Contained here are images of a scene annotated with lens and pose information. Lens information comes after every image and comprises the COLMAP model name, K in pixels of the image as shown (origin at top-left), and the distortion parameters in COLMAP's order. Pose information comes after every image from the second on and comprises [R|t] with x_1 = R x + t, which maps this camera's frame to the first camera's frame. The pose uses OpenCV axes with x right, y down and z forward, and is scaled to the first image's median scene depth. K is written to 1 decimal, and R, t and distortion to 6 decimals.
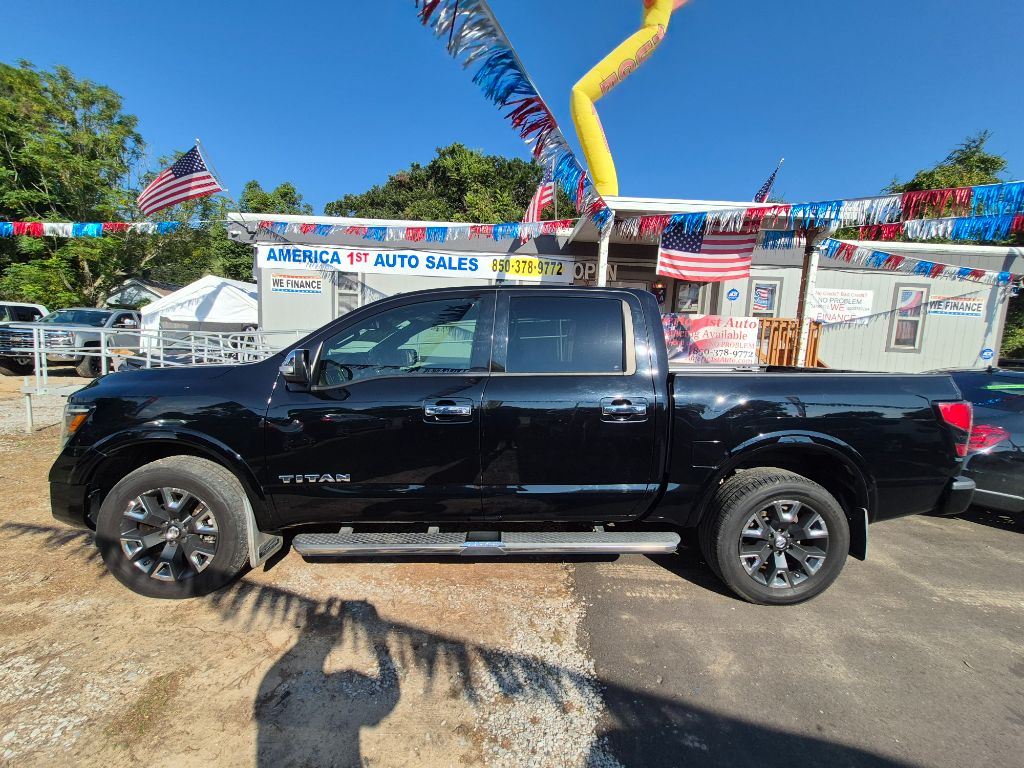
lens RADIAL K [[391.9, 0, 515.7], [0, 391.9, 382.2], [0, 0, 1]] dist [-0.002985, -0.000478]
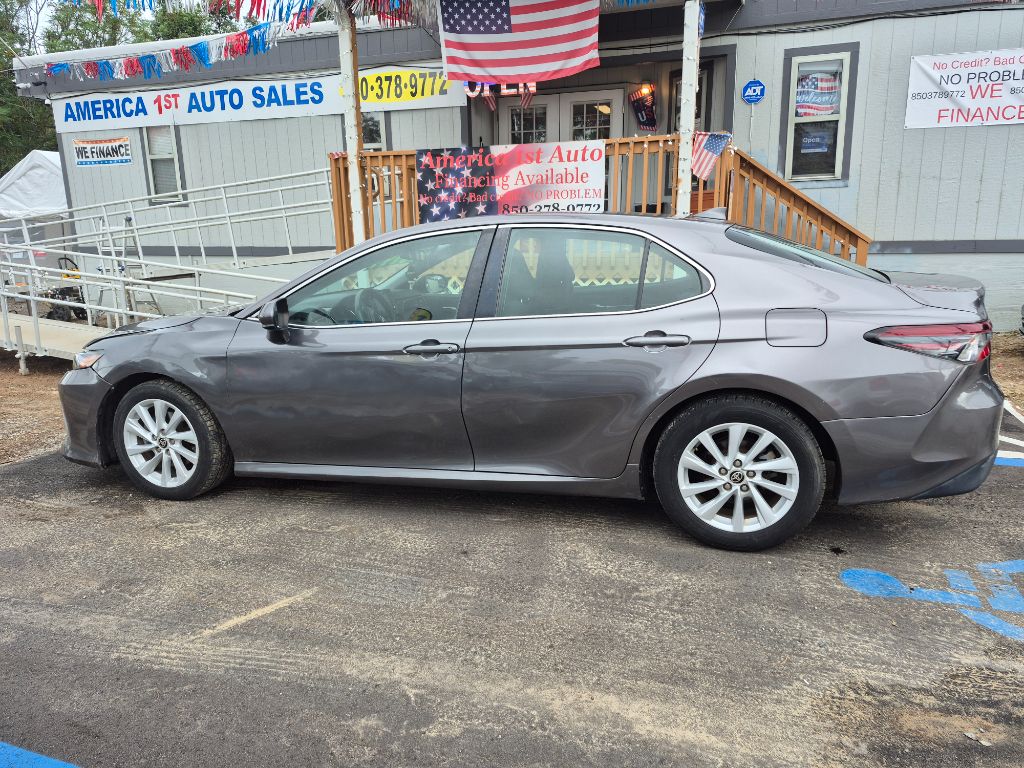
lens RADIAL K [[693.2, 0, 515.3], [0, 693.2, 386.6], [0, 0, 1]] dist [0.023875, -0.017545]
pose [[0.956103, 0.000756, -0.293031, 0.514919], [0.036491, 0.991906, 0.121622, 0.038110], [0.290751, -0.126976, 0.948336, -0.013548]]
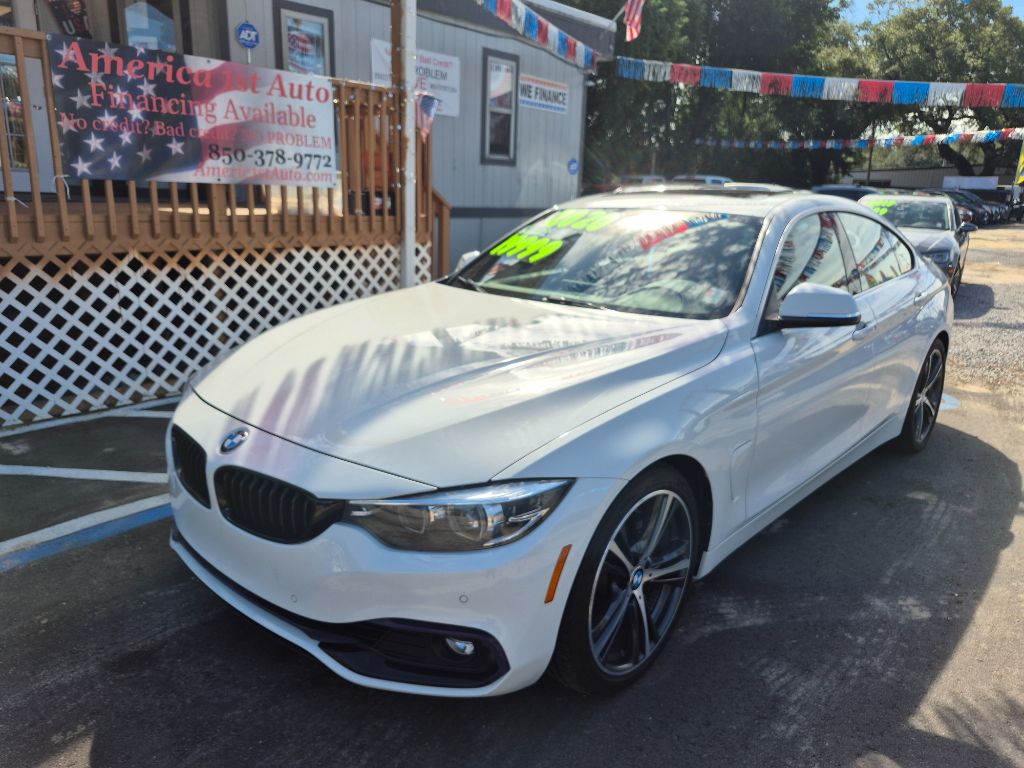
lens RADIAL K [[712.6, 0, 502.0], [0, 712.6, 391.8], [0, 0, 1]] dist [0.031050, -0.041494]
pose [[0.653928, -0.229946, 0.720765, 0.036222], [0.072577, 0.967365, 0.242773, 0.001872], [-0.753067, -0.106445, 0.649276, 0.167388]]
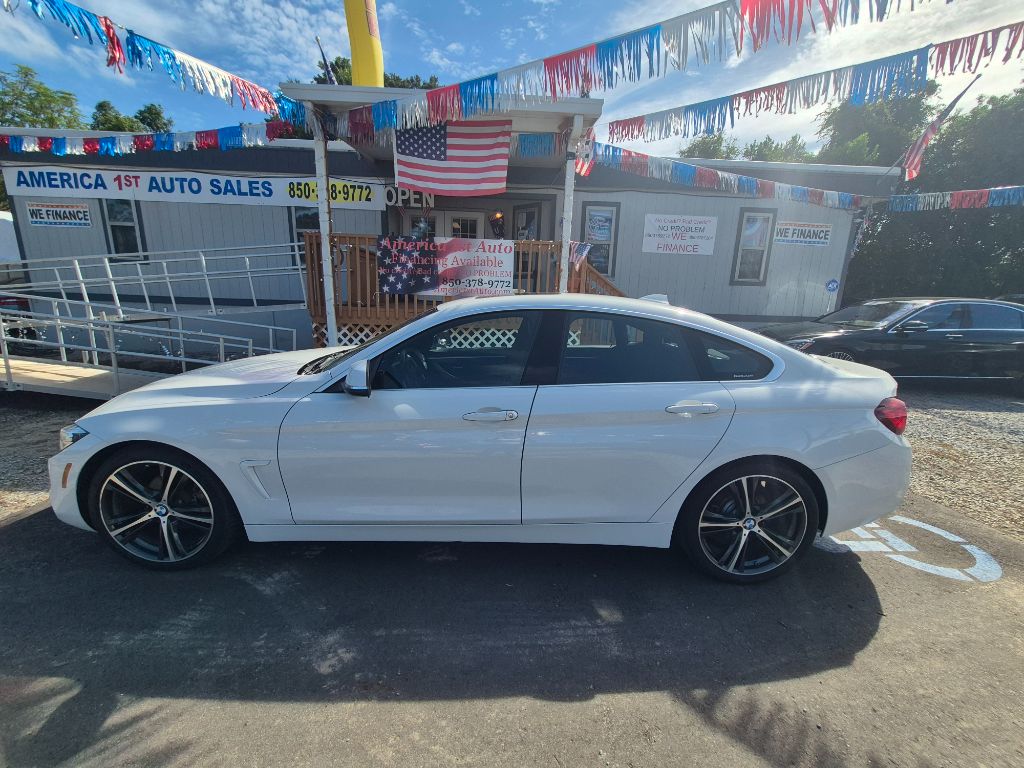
lens RADIAL K [[391.9, 0, 510.8], [0, 391.9, 383.2], [0, 0, 1]] dist [-0.002985, -0.000478]
pose [[0.998220, -0.028872, 0.052187, 0.365260], [0.022207, 0.992028, 0.124049, 0.025647], [-0.055352, -0.122669, 0.990903, 0.072916]]
